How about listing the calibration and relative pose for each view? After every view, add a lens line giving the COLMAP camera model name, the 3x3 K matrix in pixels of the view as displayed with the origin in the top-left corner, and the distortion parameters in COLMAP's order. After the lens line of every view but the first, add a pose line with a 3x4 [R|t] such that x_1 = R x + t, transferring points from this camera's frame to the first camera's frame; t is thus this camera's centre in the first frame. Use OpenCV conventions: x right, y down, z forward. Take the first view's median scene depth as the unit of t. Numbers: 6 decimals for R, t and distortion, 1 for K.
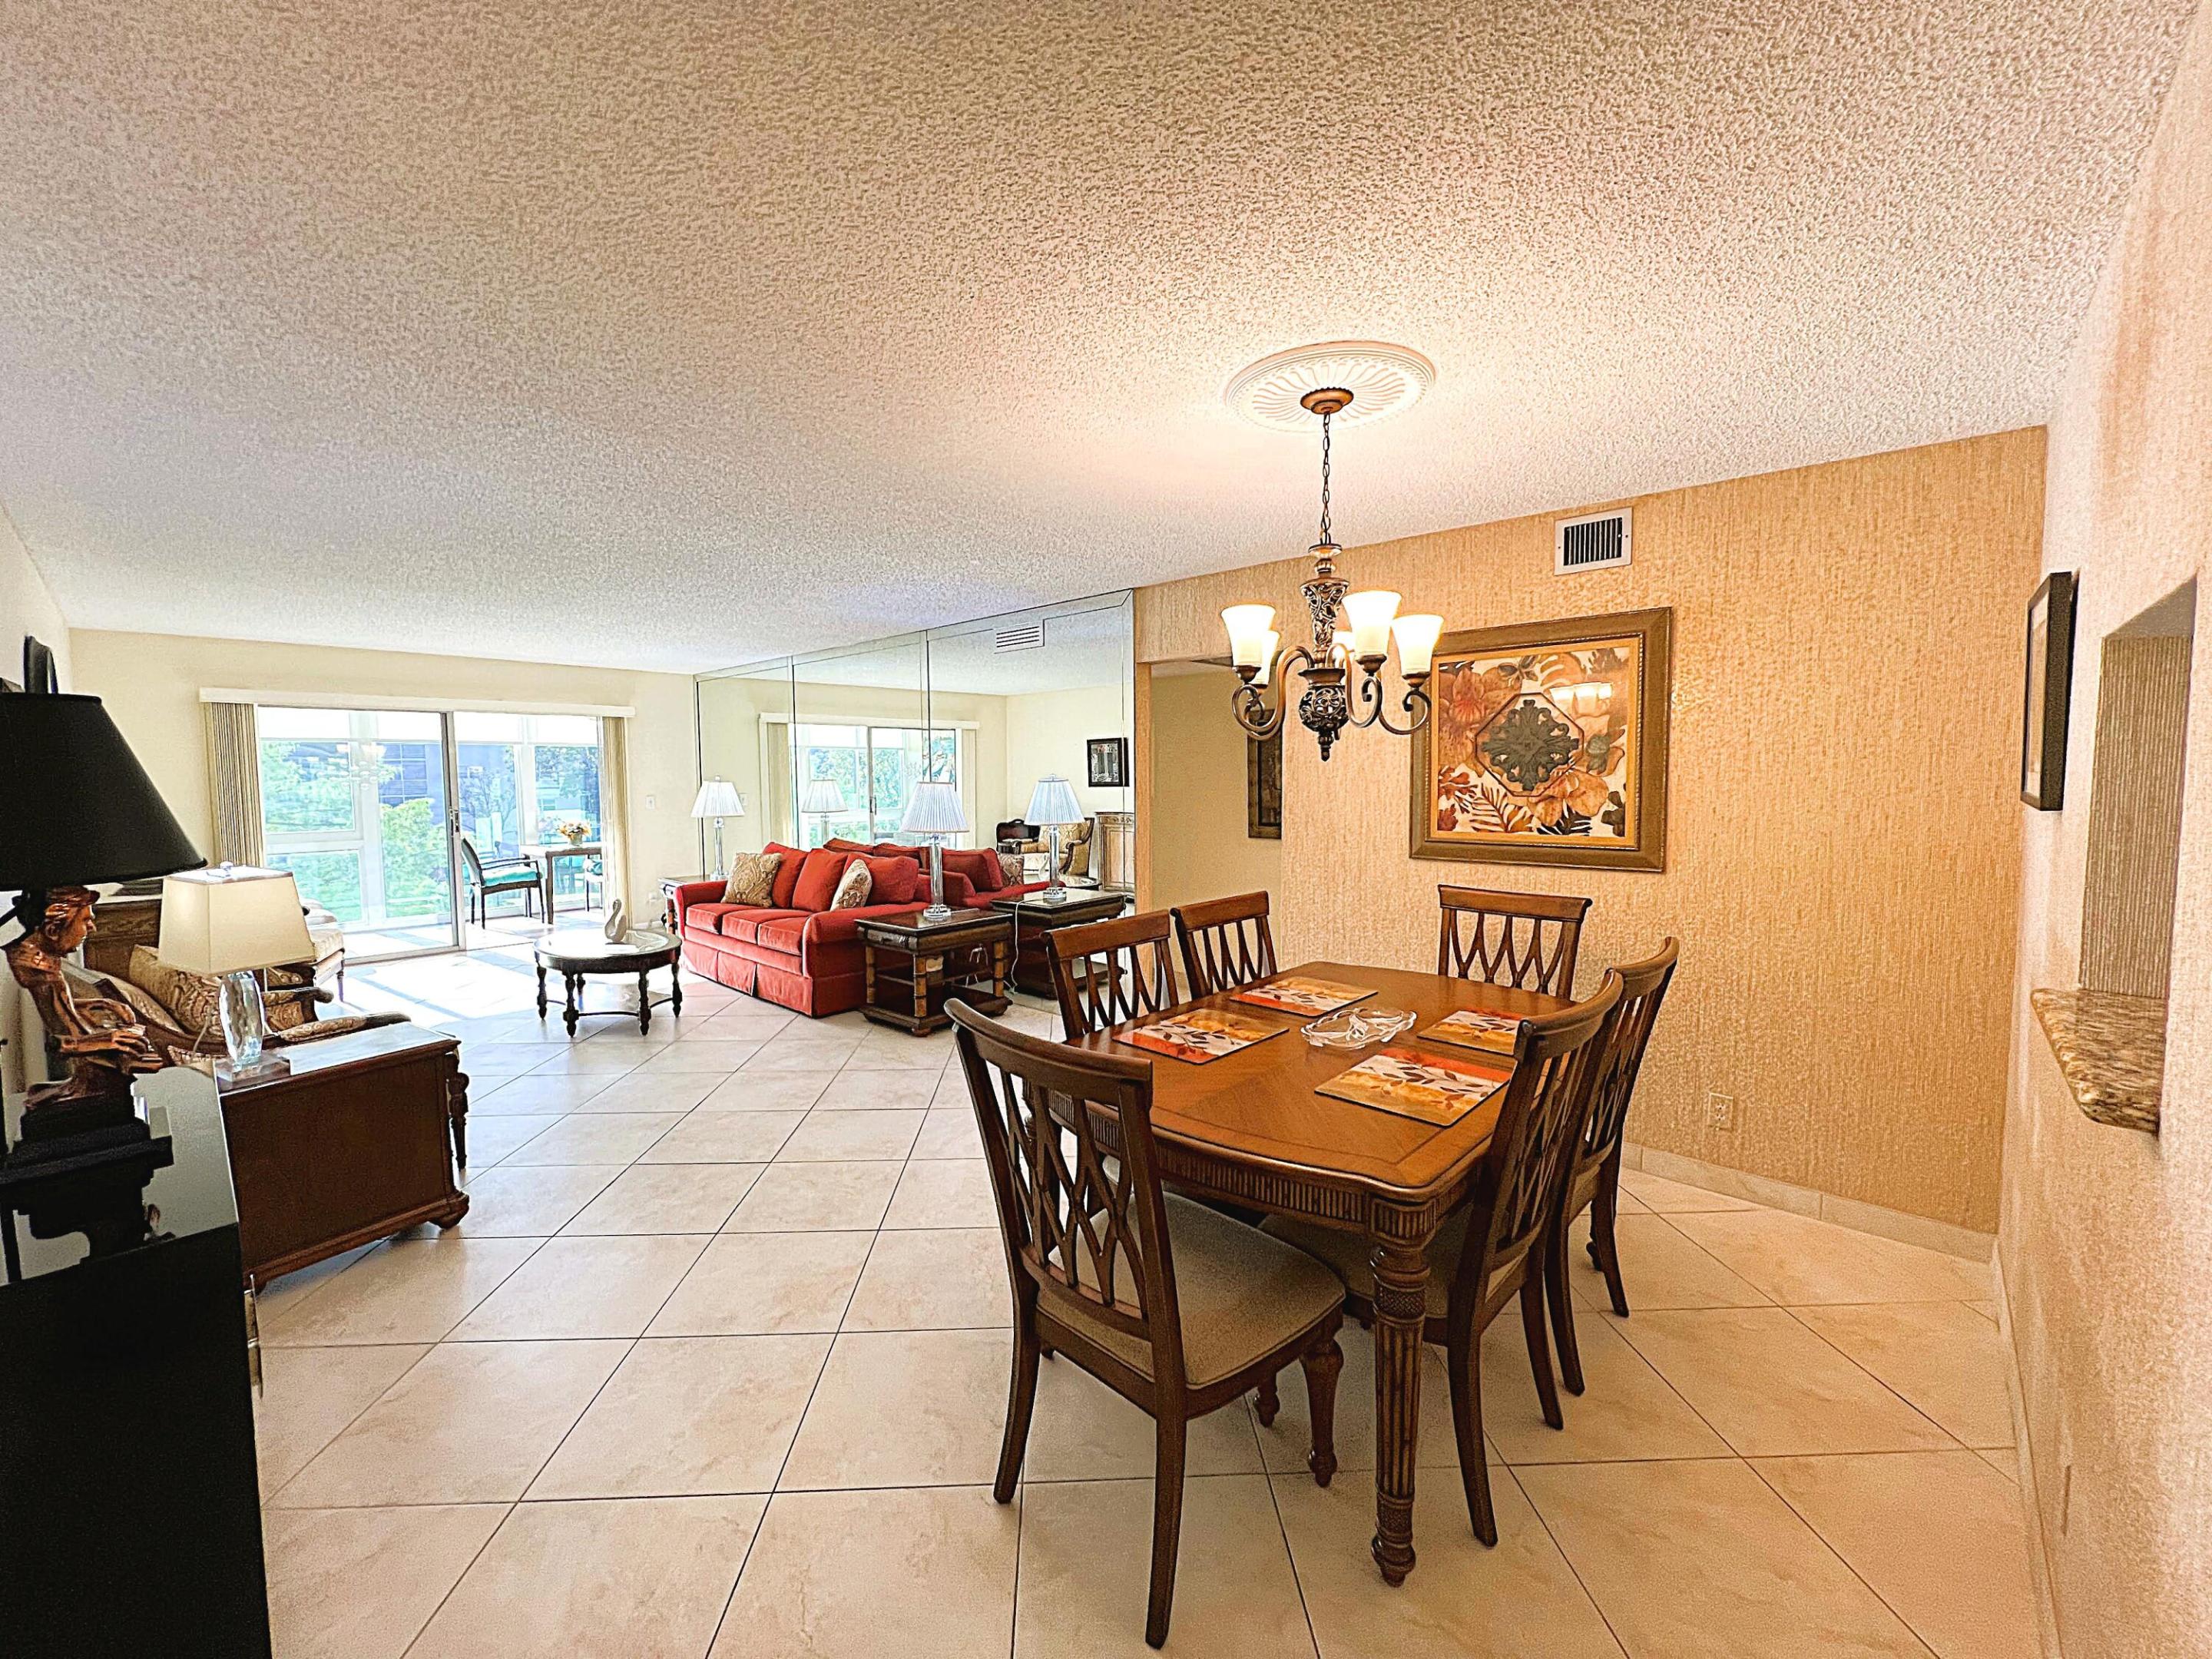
lens RADIAL K [[880.3, 0, 1092.6], [0, 880.3, 825.0], [0, 0, 1]] dist [-0.003043, 0.001007]
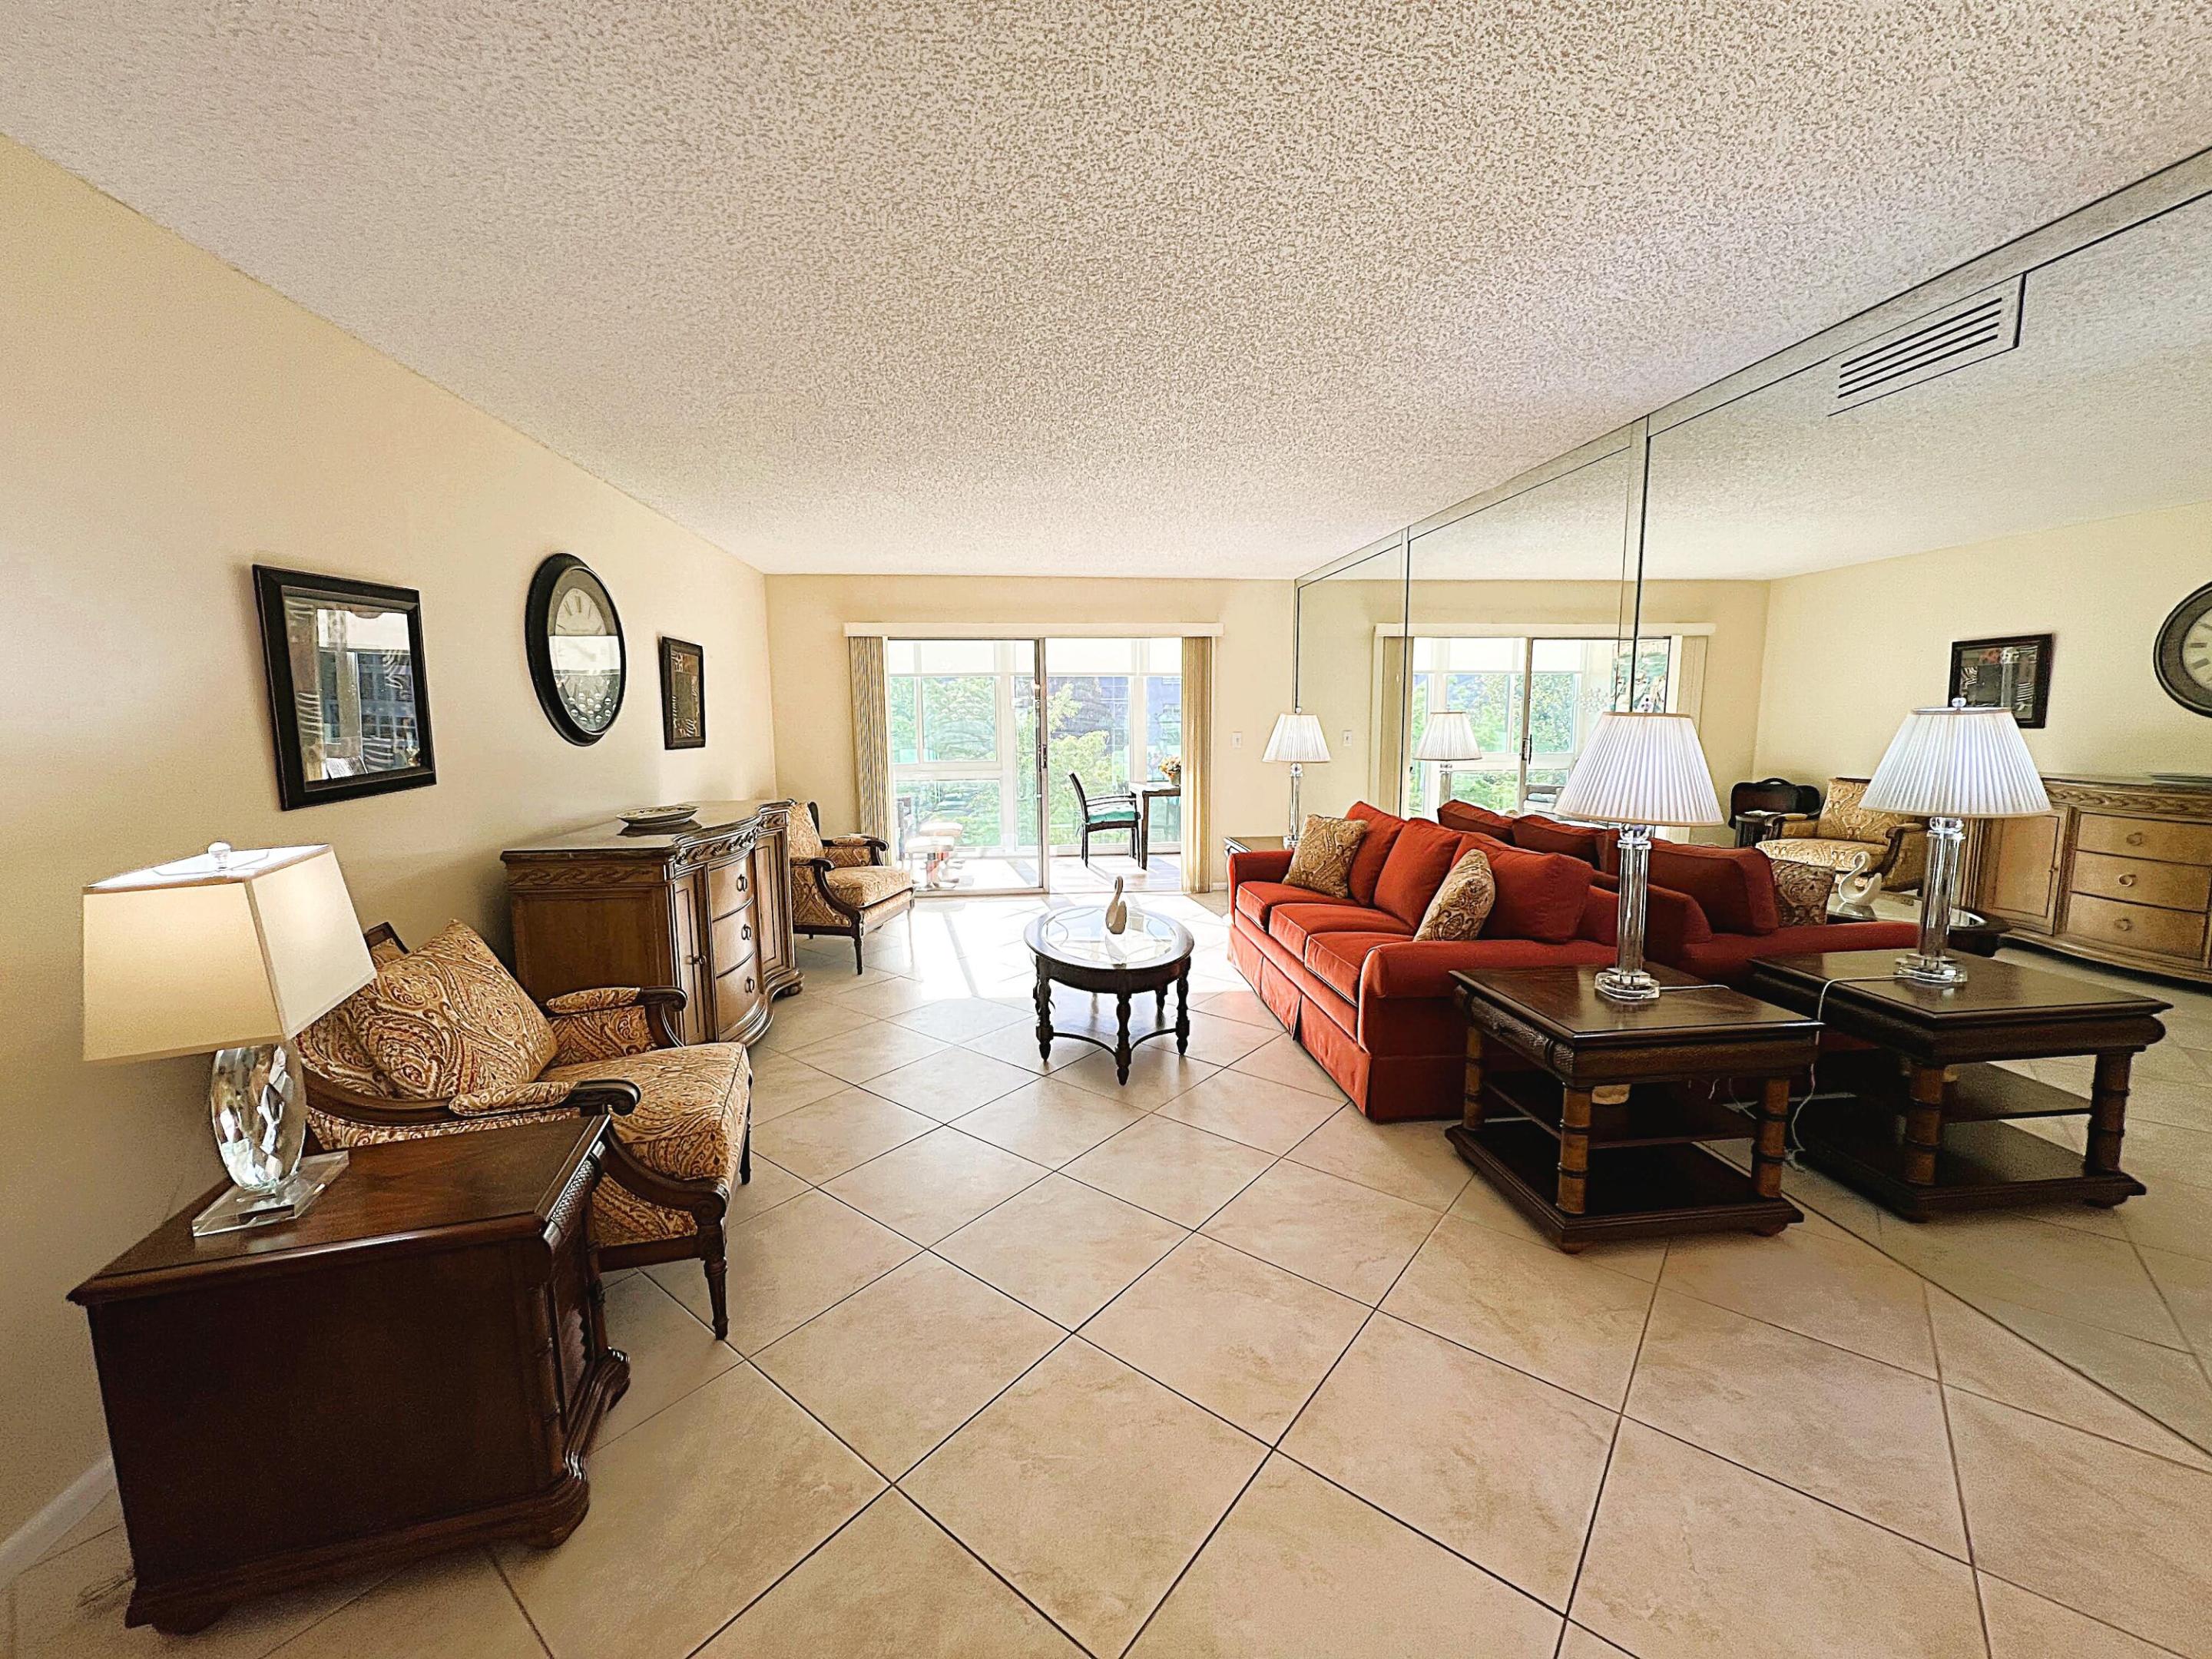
lens RADIAL K [[880.3, 0, 1096.8], [0, 880.3, 829.1], [0, 0, 1]] dist [-0.003043, 0.001007]
pose [[0.758297, 0.086993, -0.646079, -0.074859], [-0.037597, 0.995243, 0.089879, -0.015167], [0.650824, -0.043864, 0.757960, 0.360054]]
